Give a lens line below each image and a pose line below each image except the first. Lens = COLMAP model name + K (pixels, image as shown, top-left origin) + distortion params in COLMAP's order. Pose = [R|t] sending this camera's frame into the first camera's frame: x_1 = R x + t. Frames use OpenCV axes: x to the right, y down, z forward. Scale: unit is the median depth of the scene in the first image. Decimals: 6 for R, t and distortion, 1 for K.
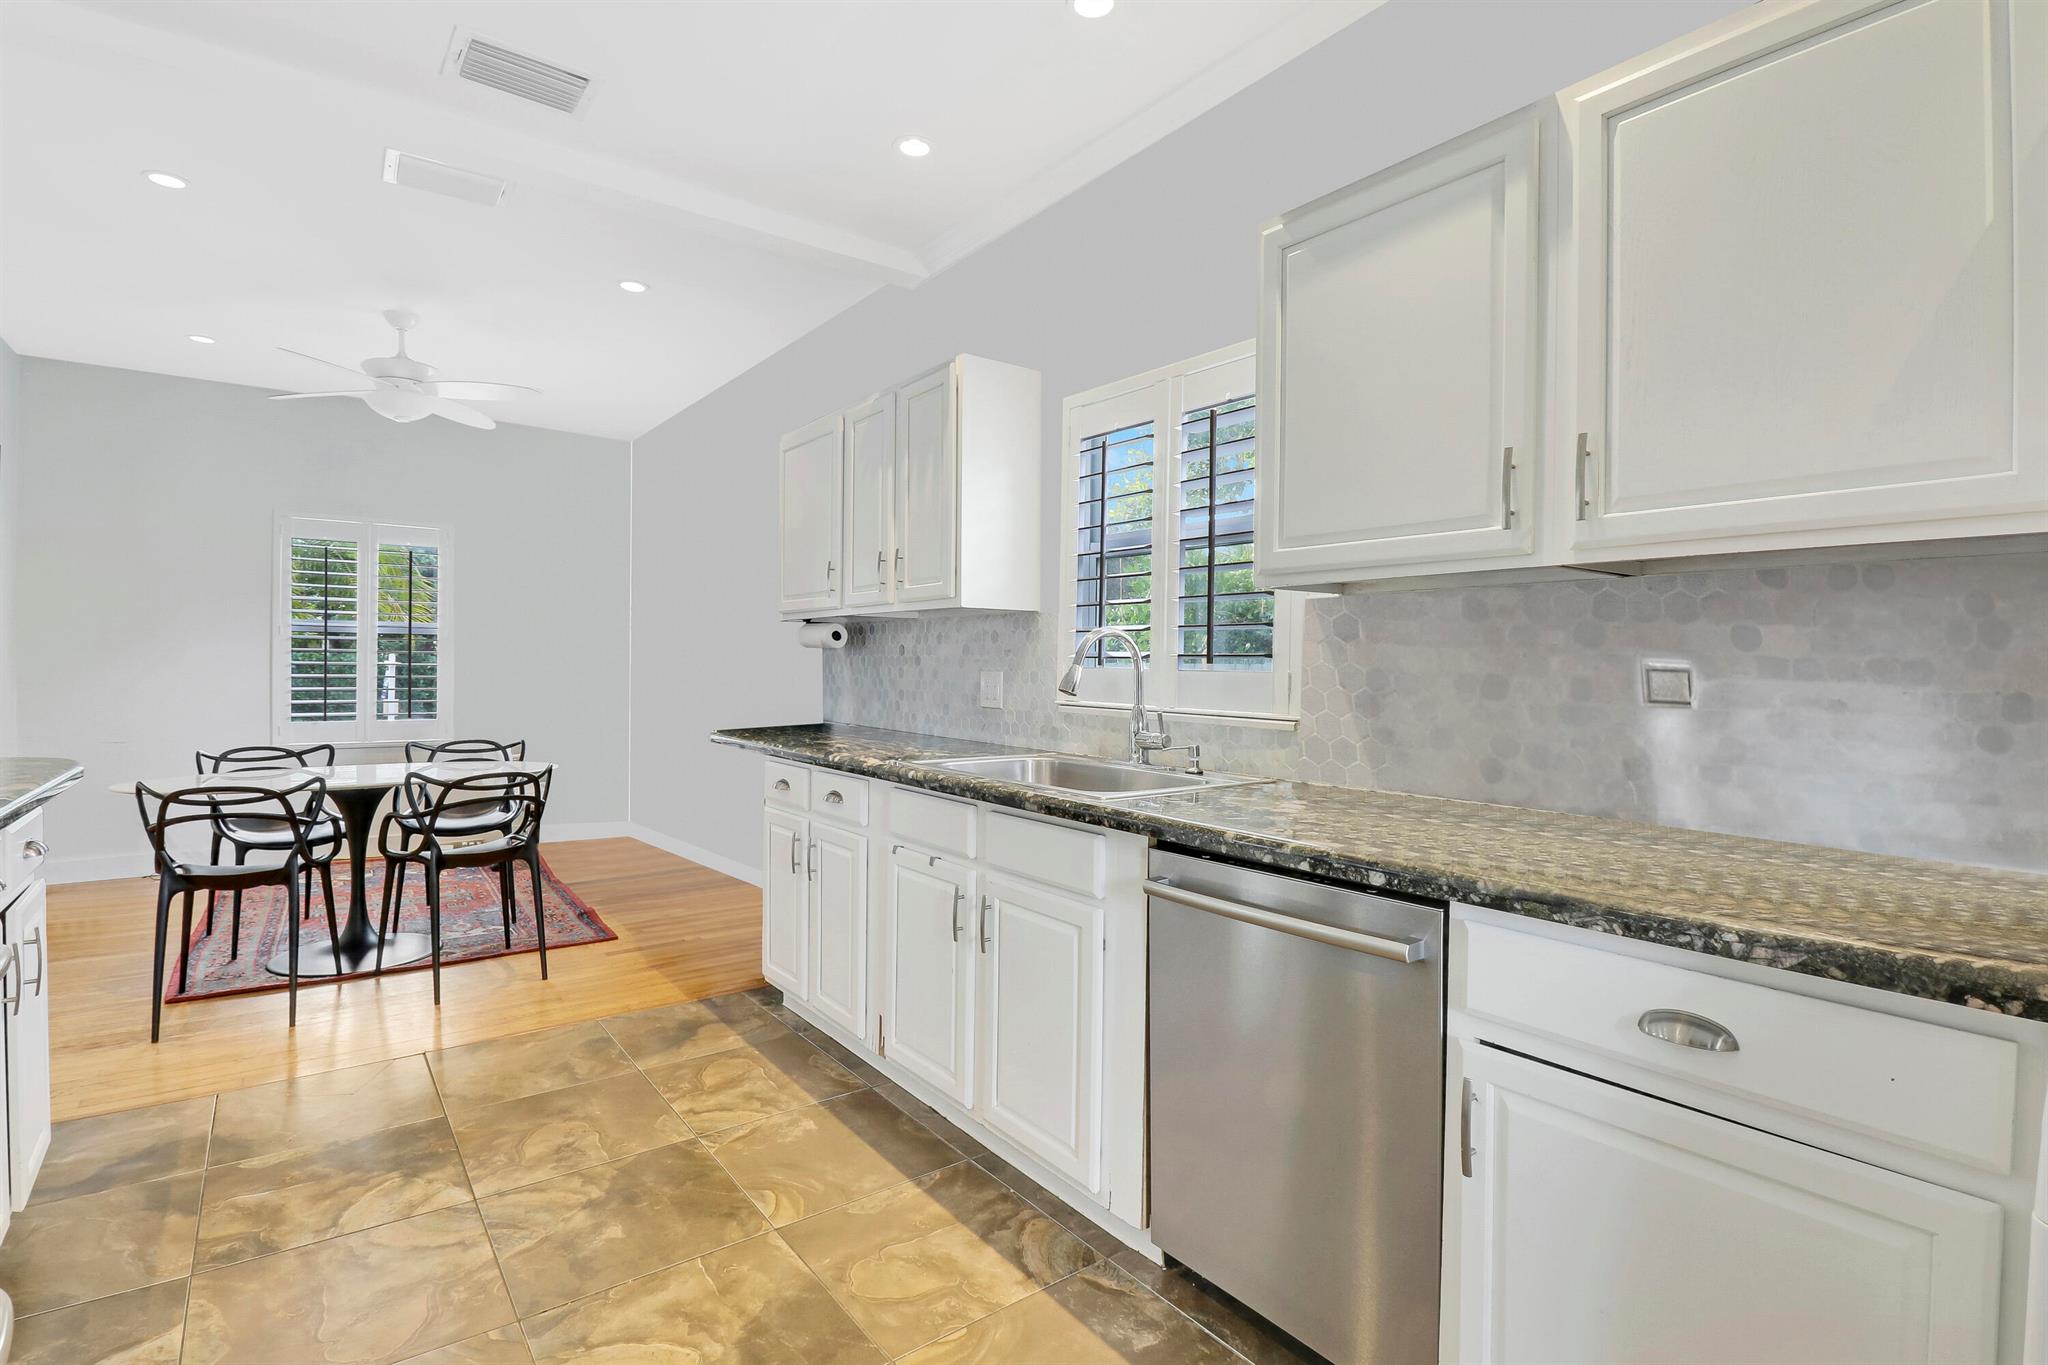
lens RADIAL K [[976.8, 0, 1024.6], [0, 976.8, 672.0], [0, 0, 1]] dist [0.000274, 0.000308]
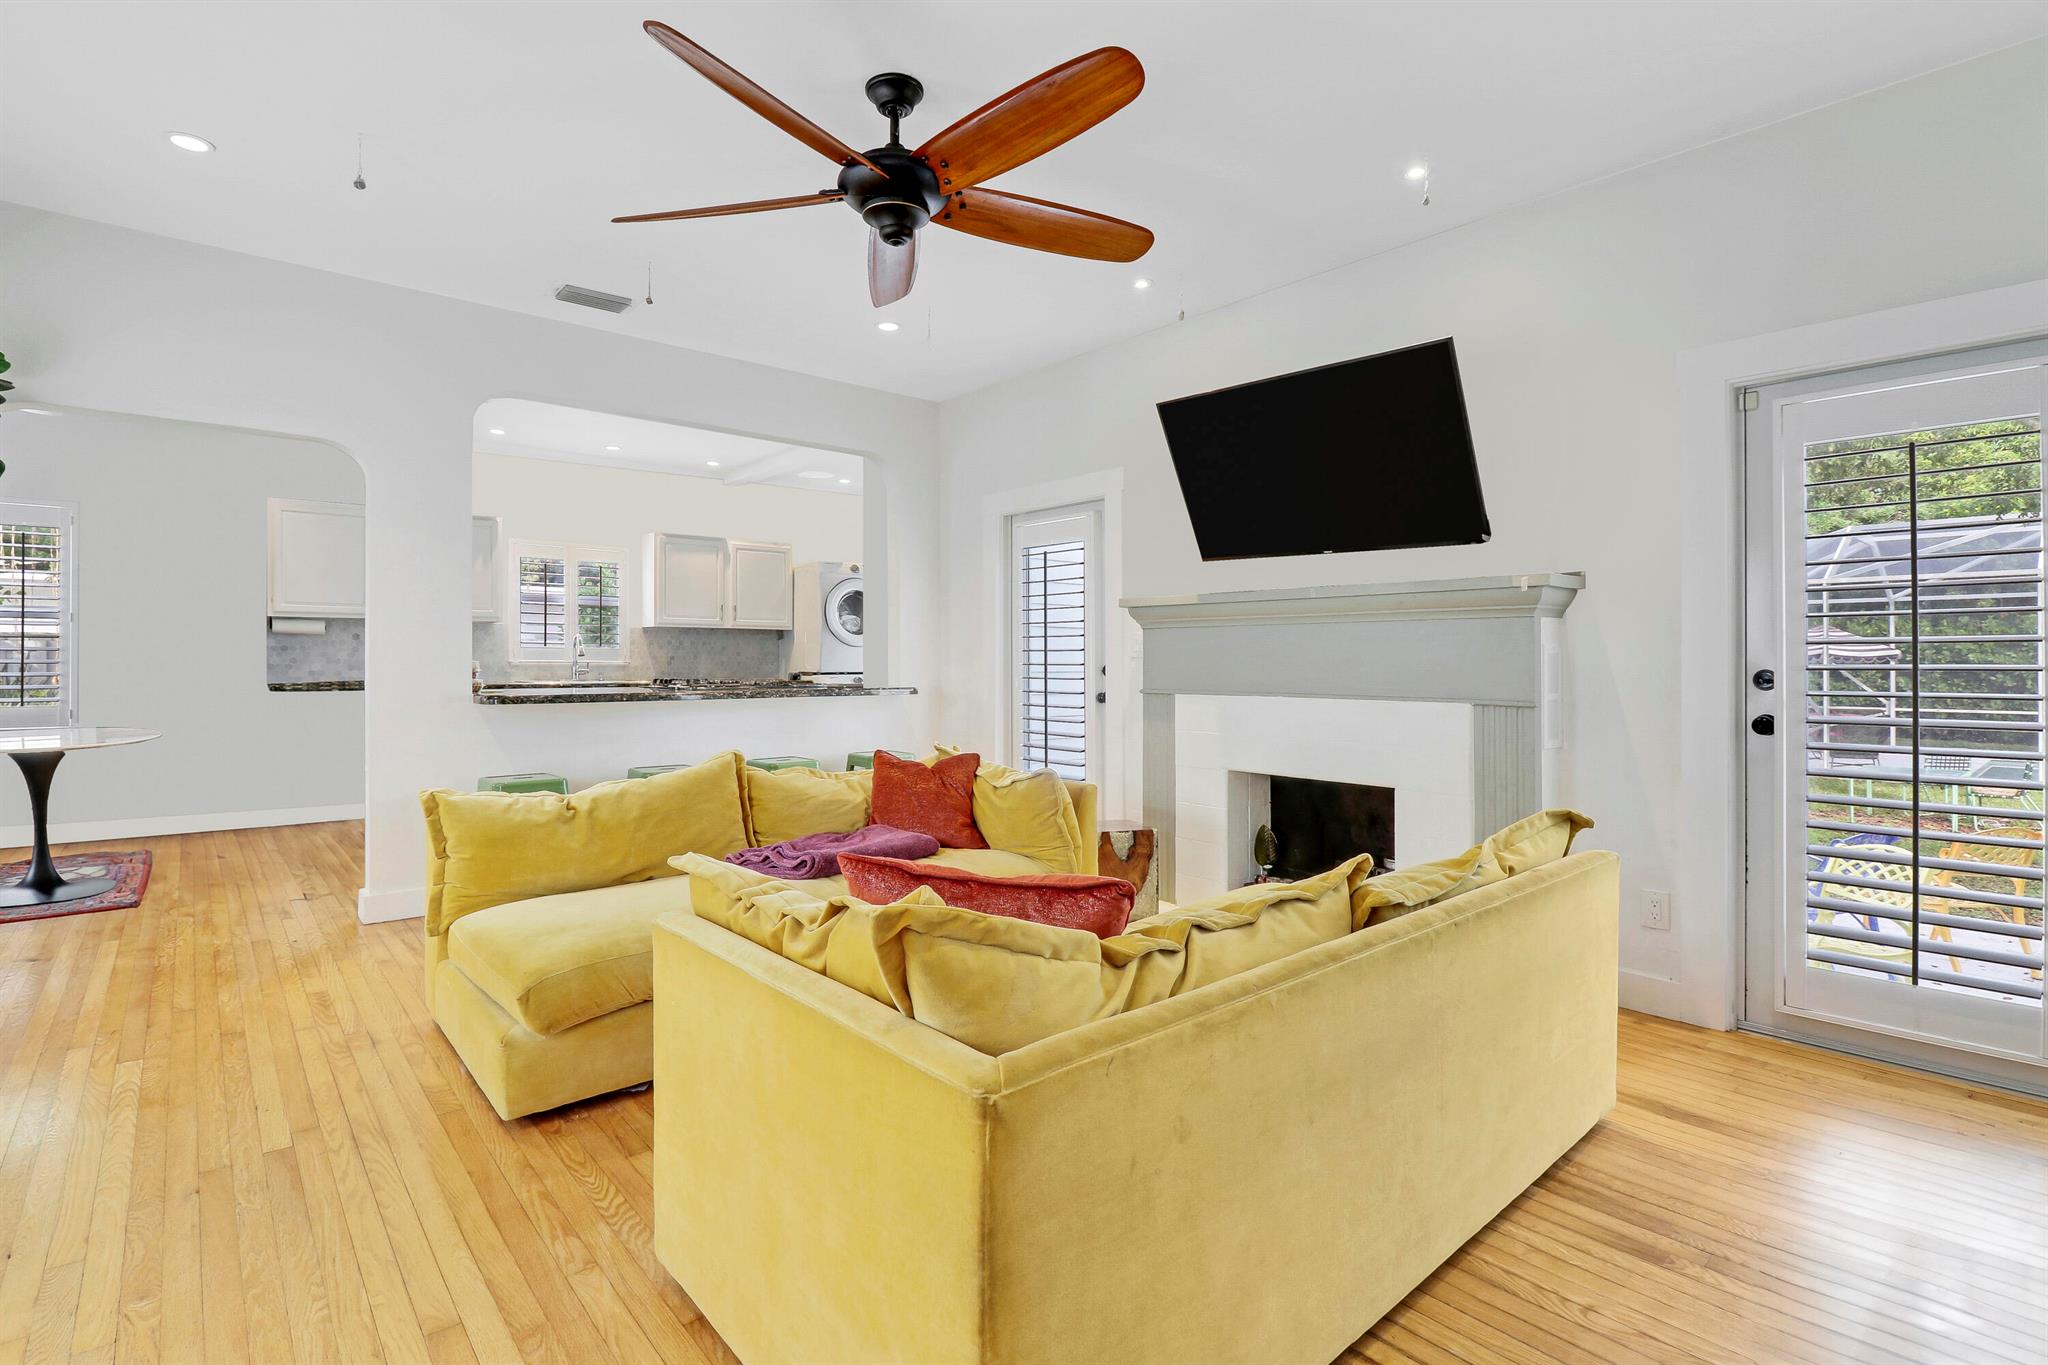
lens RADIAL K [[976.8, 0, 1033.8], [0, 976.8, 663.3], [0, 0, 1]] dist [0.000274, 0.000308]
pose [[-0.068360, -0.005620, 0.997645, -4.451754], [0.011096, 0.999918, 0.006393, 0.062293], [-0.997599, 0.011507, -0.068292, -0.267685]]
